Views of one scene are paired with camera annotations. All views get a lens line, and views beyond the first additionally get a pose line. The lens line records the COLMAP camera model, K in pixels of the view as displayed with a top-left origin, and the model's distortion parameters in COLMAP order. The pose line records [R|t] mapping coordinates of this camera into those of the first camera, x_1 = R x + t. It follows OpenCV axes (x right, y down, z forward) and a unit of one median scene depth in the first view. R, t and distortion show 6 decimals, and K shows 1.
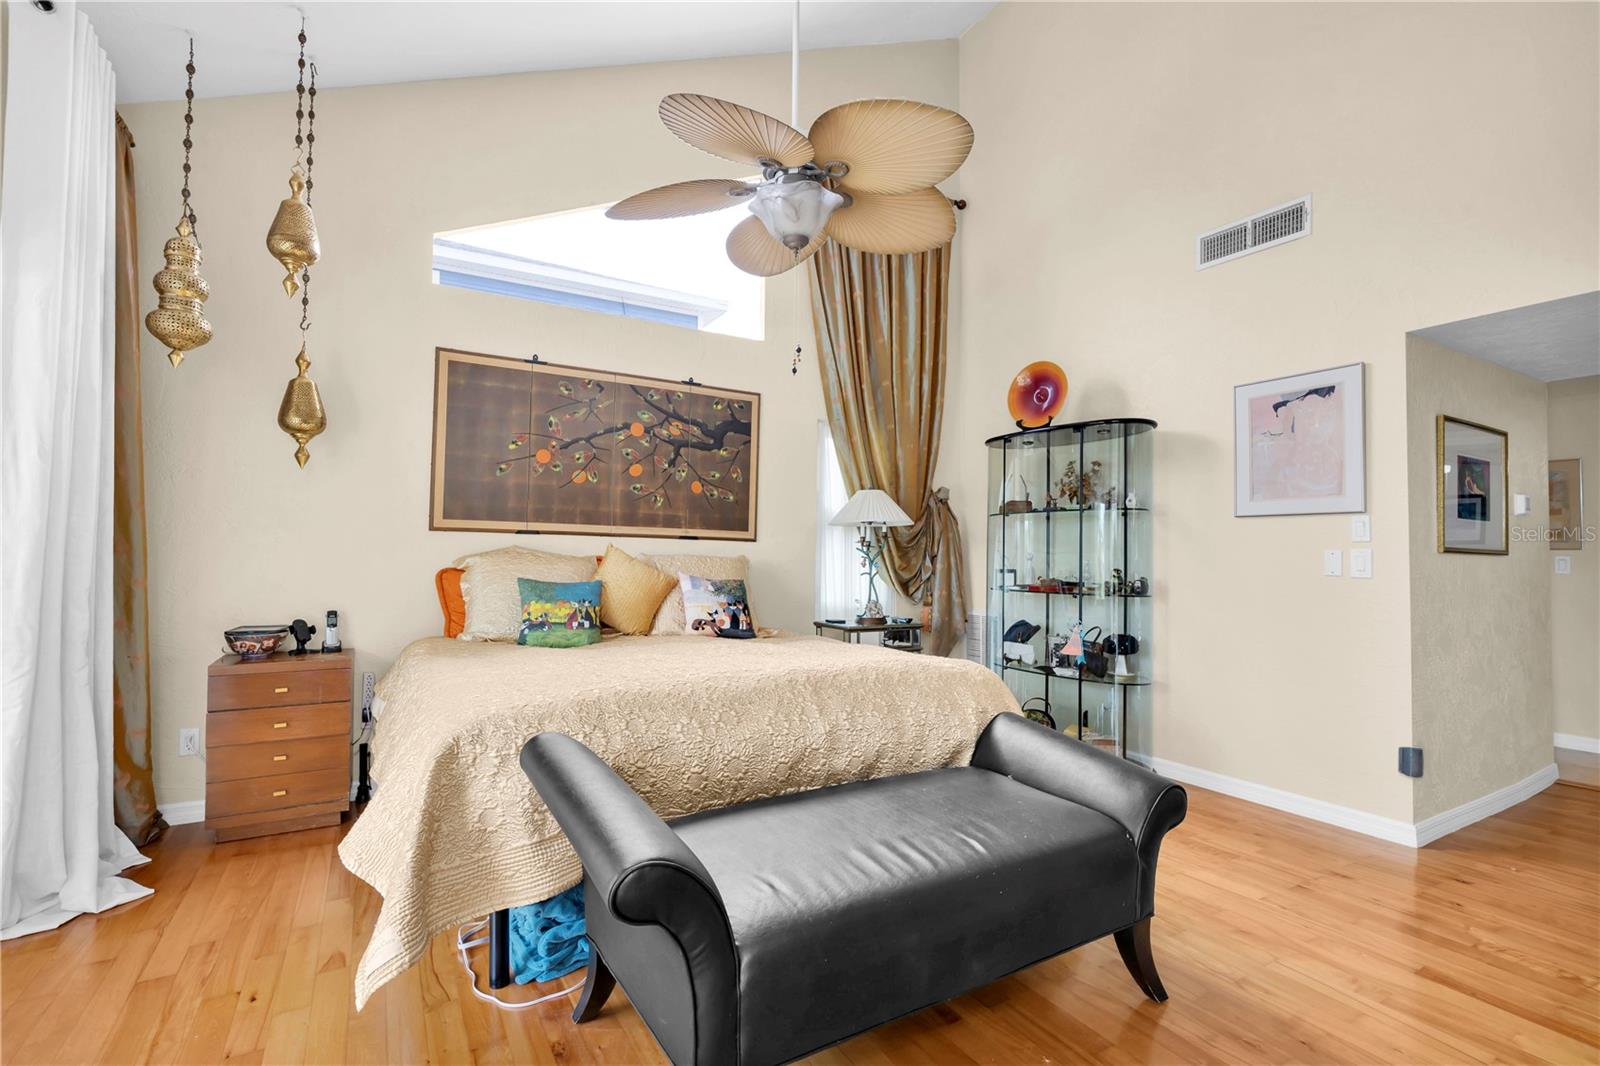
lens RADIAL K [[722.1, 0, 791.0], [0, 722.1, 536.0], [0, 0, 1]] dist [-0.004622, 0.000106]
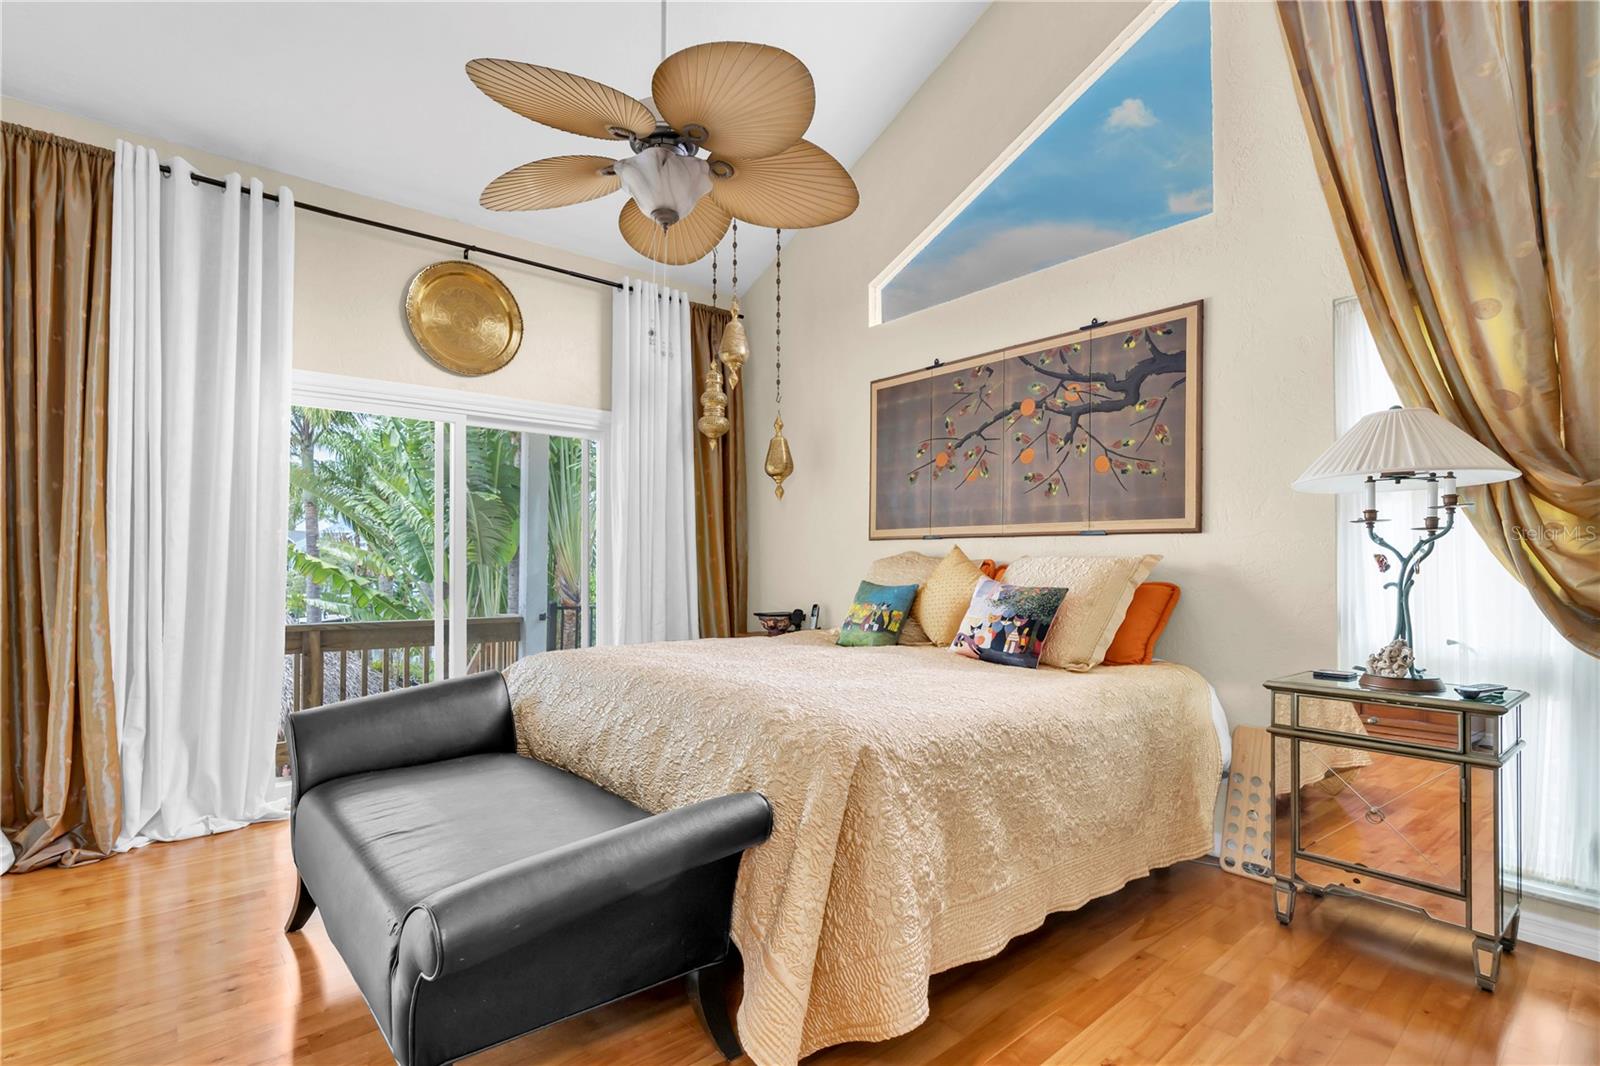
lens RADIAL K [[753.4, 0, 801.8], [0, 753.4, 569.5], [0, 0, 1]] dist [-0.001991, -0.000122]
pose [[0.198656, -0.008716, -0.980031, 0.597755], [0.032527, 0.999468, -0.002296, 0.034240], [0.979529, -0.031422, 0.198833, 0.575246]]
